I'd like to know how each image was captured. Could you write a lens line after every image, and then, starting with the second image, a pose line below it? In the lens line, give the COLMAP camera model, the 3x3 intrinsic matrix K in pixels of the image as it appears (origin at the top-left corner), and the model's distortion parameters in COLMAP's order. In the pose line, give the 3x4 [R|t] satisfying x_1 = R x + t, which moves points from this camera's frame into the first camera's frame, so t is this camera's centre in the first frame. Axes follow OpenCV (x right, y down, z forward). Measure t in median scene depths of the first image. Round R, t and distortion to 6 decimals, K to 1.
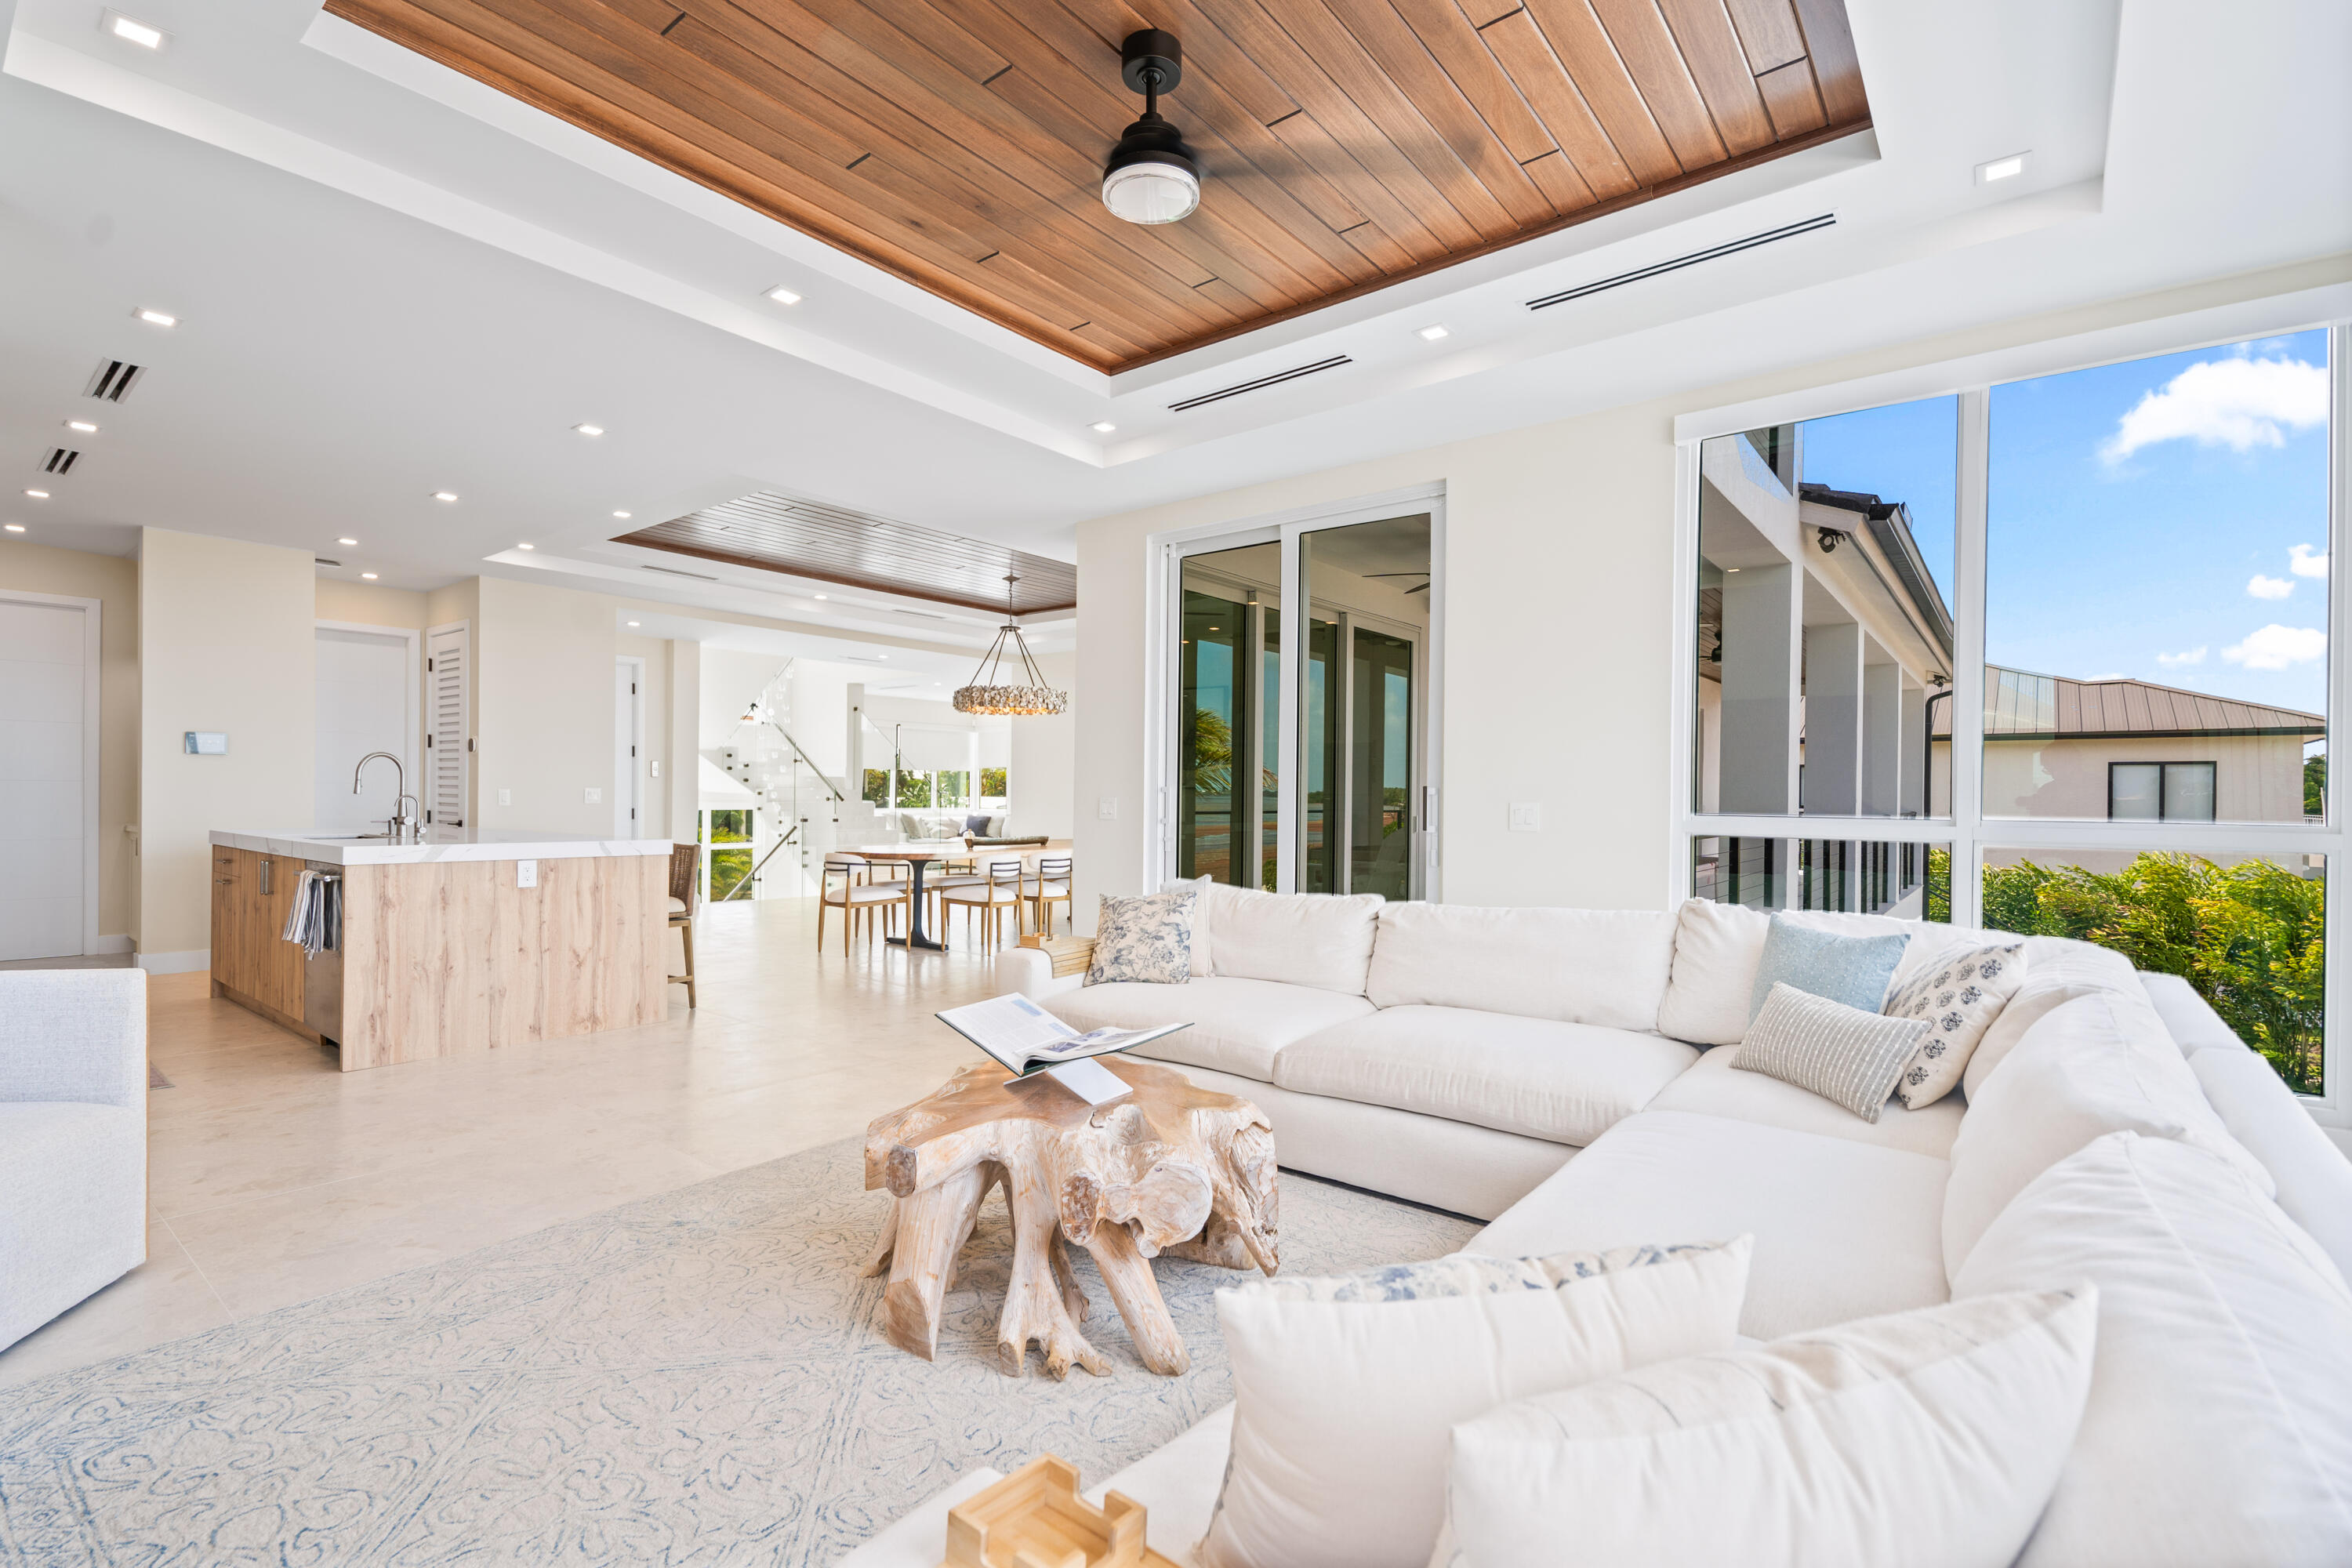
lens RADIAL K [[1058.1, 0, 1177.7], [0, 1058.1, 796.5], [0, 0, 1]] dist [0.003539, -0.000397]
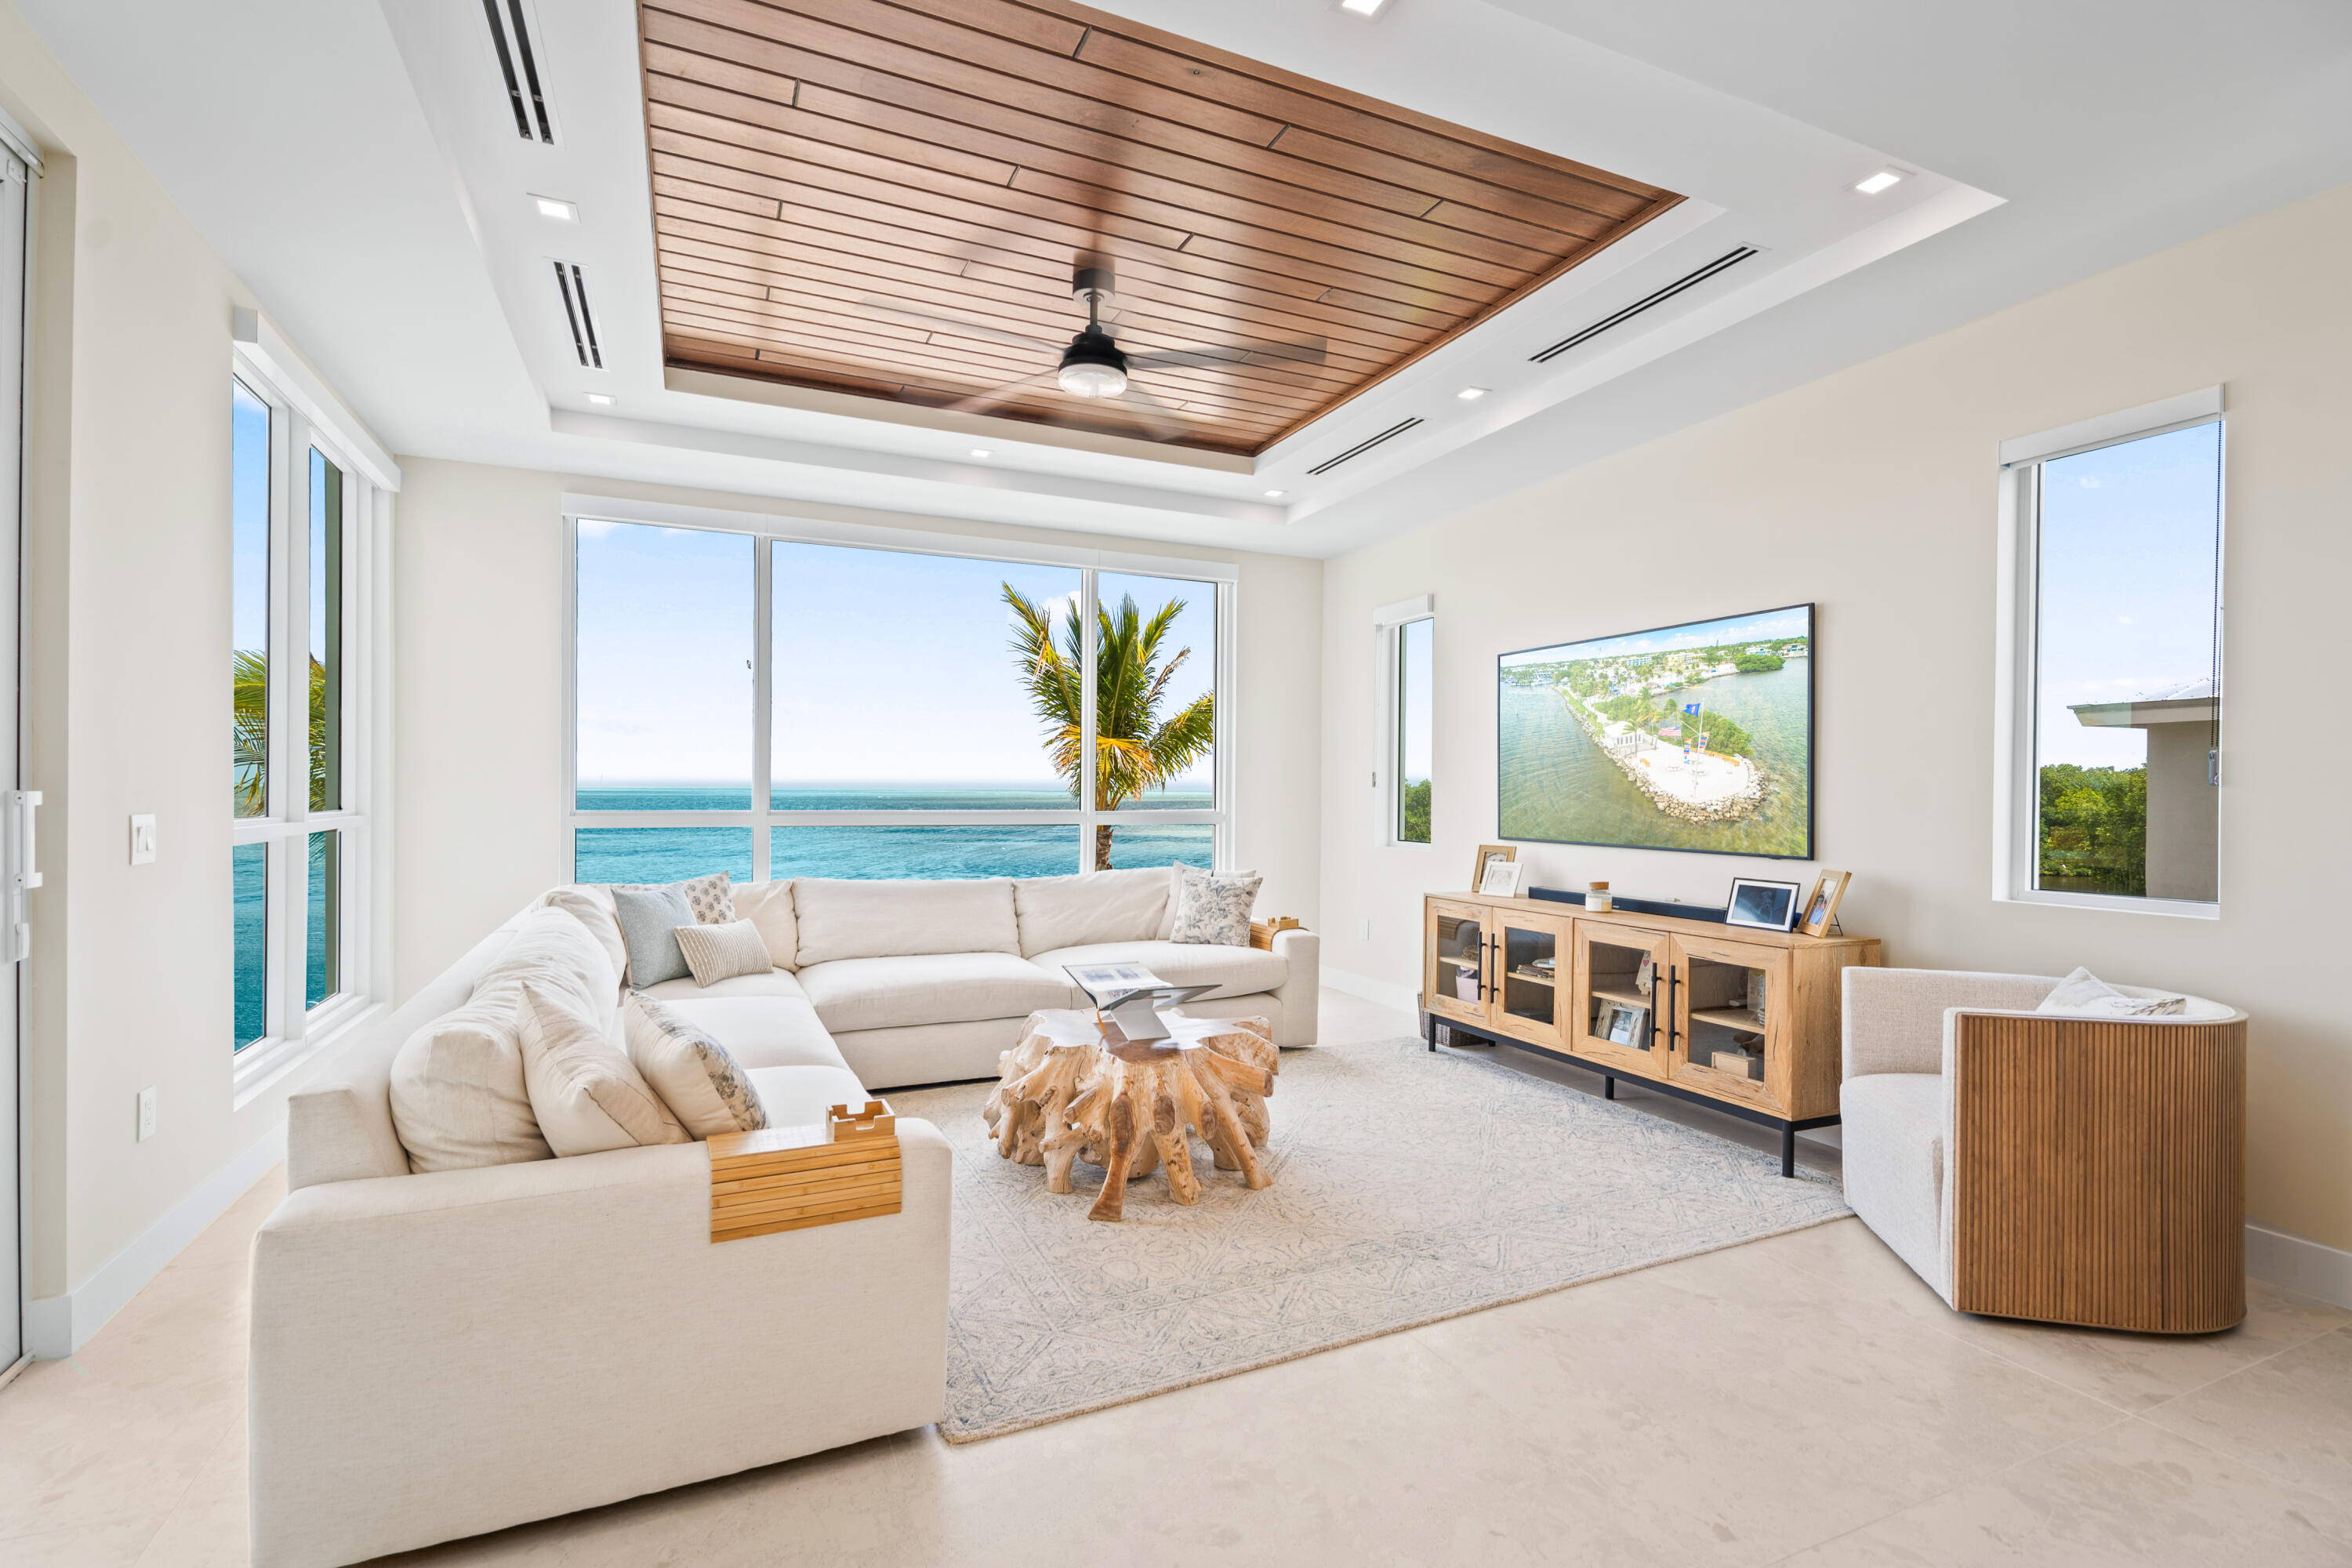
lens RADIAL K [[1068.5, 0, 1173.1], [0, 1068.5, 796.6], [0, 0, 1]] dist [0.010980, -0.000298]
pose [[-0.888538, -0.019210, 0.458400, -0.371472], [-0.016382, 0.999814, 0.010146, -0.018904], [-0.458510, 0.001506, -0.888688, 1.049902]]
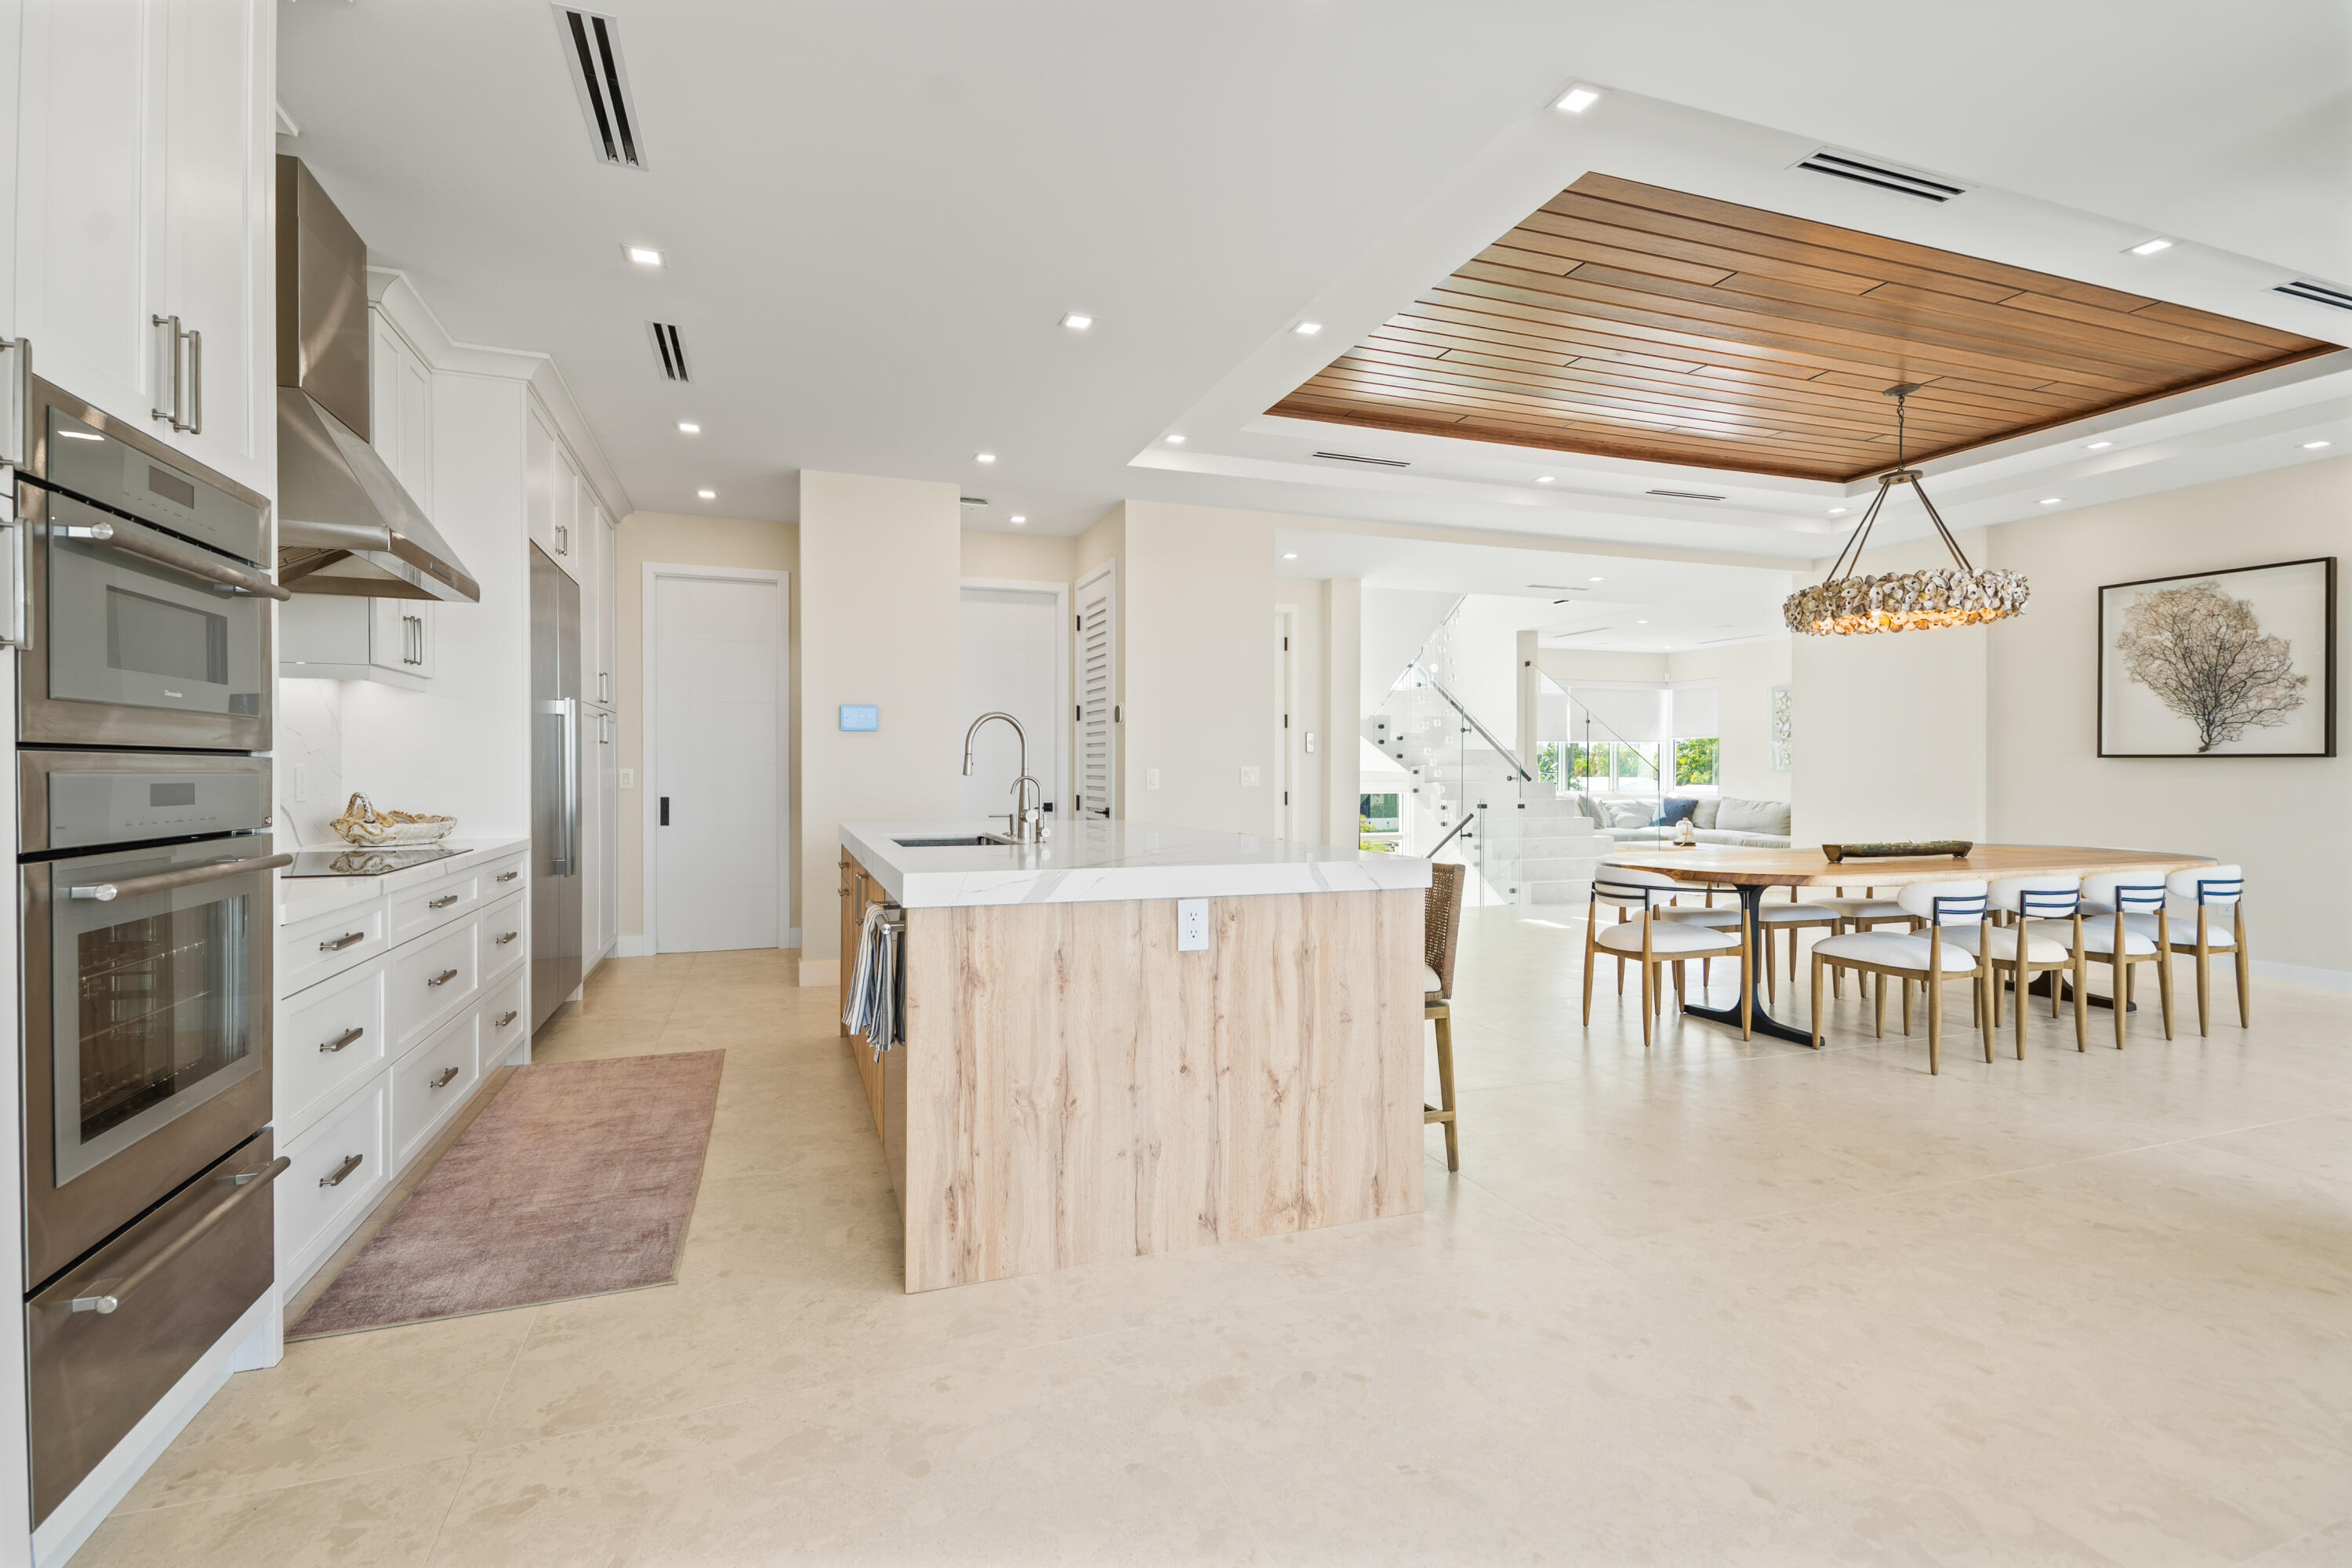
lens RADIAL K [[1062.9, 0, 1163.5], [0, 1062.9, 780.3], [0, 0, 1]] dist [0.030086, -0.016556]
pose [[0.849928, -0.004608, -0.526879, -0.313838], [0.007184, 0.999970, 0.002843, -0.000363], [0.526850, -0.006201, 0.849935, 0.490643]]
